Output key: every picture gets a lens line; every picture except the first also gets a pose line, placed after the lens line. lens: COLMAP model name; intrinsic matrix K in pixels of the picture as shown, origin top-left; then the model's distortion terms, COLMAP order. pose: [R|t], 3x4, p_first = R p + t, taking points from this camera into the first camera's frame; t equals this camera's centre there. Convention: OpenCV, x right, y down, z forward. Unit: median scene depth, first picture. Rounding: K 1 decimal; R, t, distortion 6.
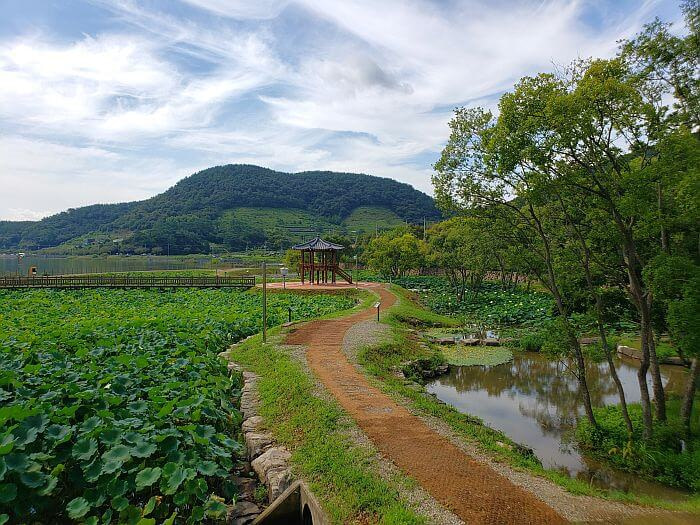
lens RADIAL K [[524.5, 0, 351.5], [0, 524.5, 262.7], [0, 0, 1]] dist [0.000967, 0.000117]
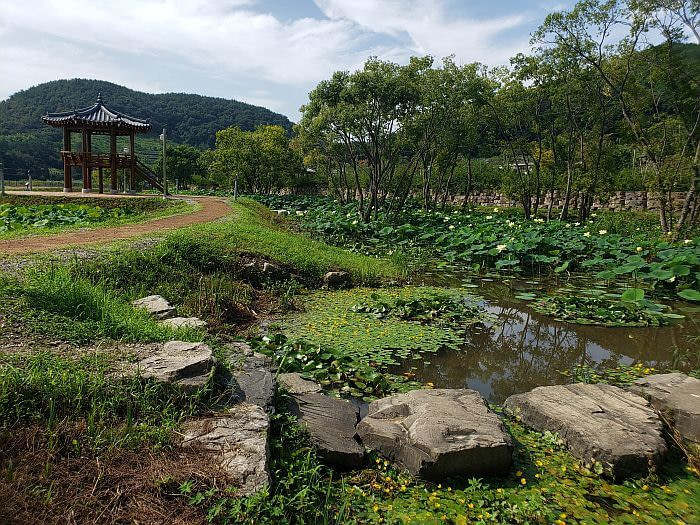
lens RADIAL K [[524.5, 0, 350.5], [0, 524.5, 263.3], [0, 0, 1]] dist [0.000967, 0.000117]
pose [[0.972081, -0.004234, 0.234607, 0.083982], [-0.024321, 0.992634, 0.118687, 0.061561], [-0.233381, -0.121079, 0.964818, 0.590902]]
